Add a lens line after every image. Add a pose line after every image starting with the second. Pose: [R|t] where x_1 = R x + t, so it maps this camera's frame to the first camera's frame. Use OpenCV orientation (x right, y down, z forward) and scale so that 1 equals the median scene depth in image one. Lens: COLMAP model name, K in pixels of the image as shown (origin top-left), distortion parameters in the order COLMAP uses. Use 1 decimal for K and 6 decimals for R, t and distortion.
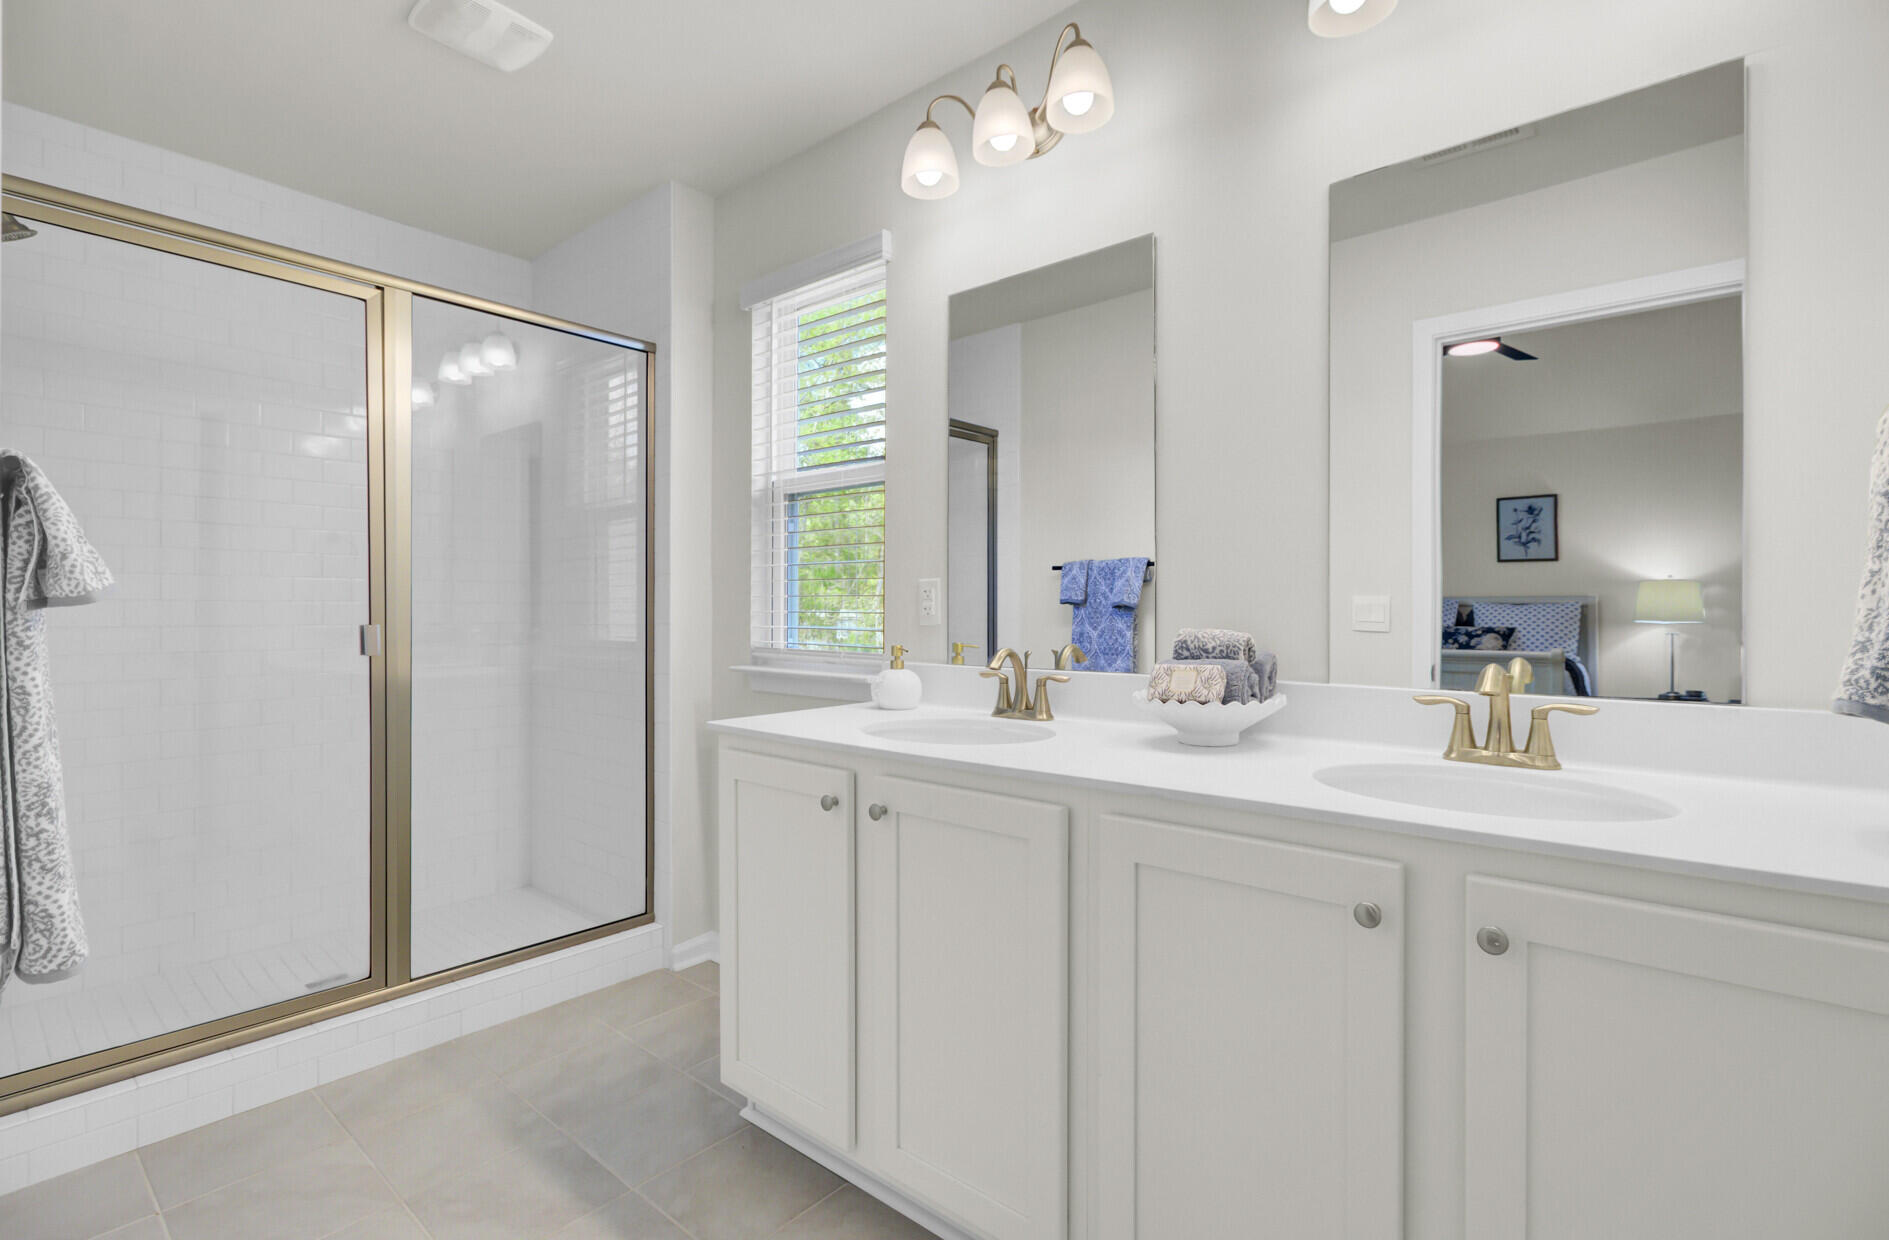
lens RADIAL K [[870.8, 0, 949.0], [0, 870.8, 617.4], [0, 0, 1]] dist [0.003221, 0.000745]
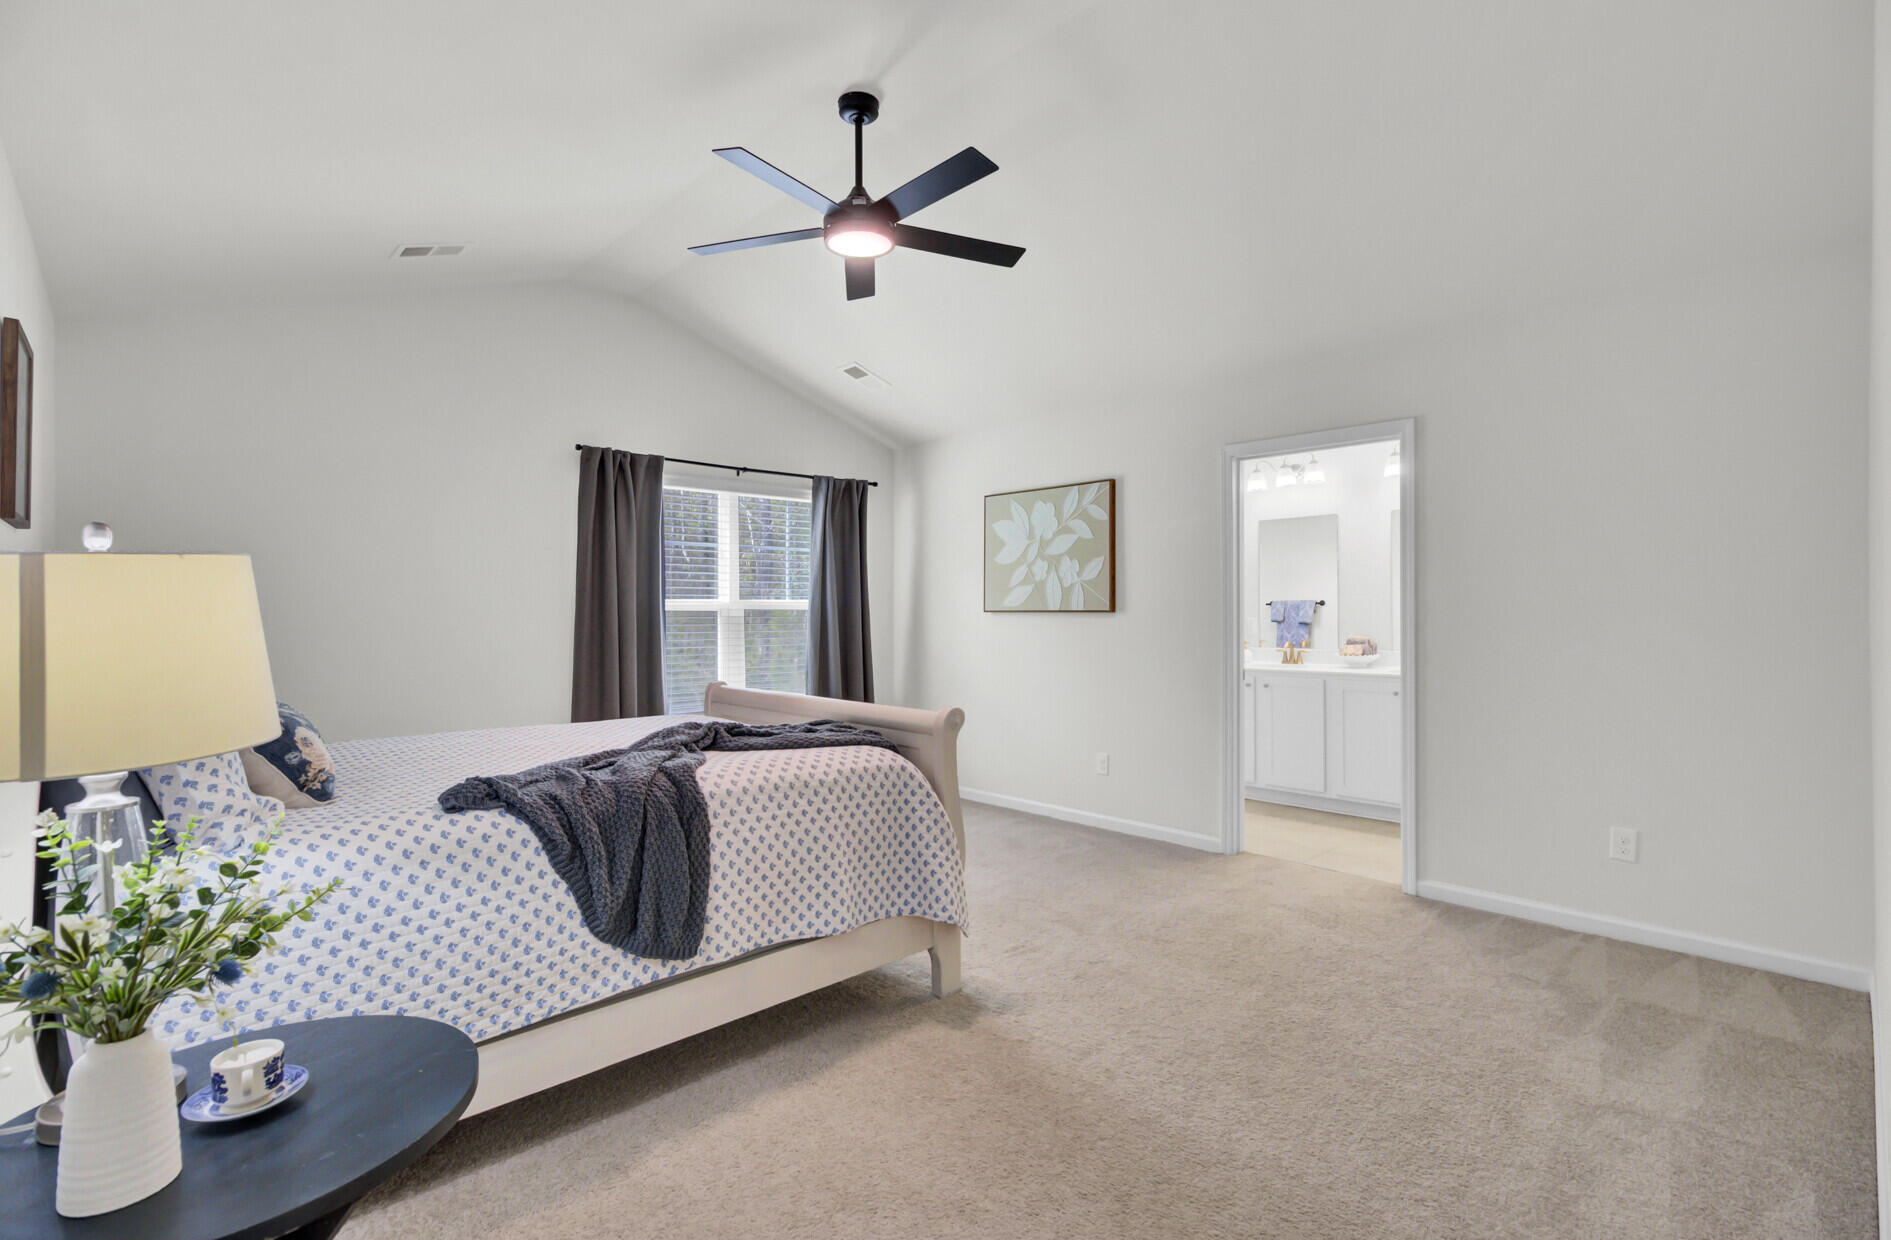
lens RADIAL K [[871.7, 0, 943.6], [0, 871.7, 615.7], [0, 0, 1]] dist [0.003221, 0.000745]
pose [[0.993617, -0.007473, -0.112559, -0.777370], [0.007152, 0.999969, -0.003254, -0.054522], [0.112580, 0.002428, 0.993640, -2.164321]]
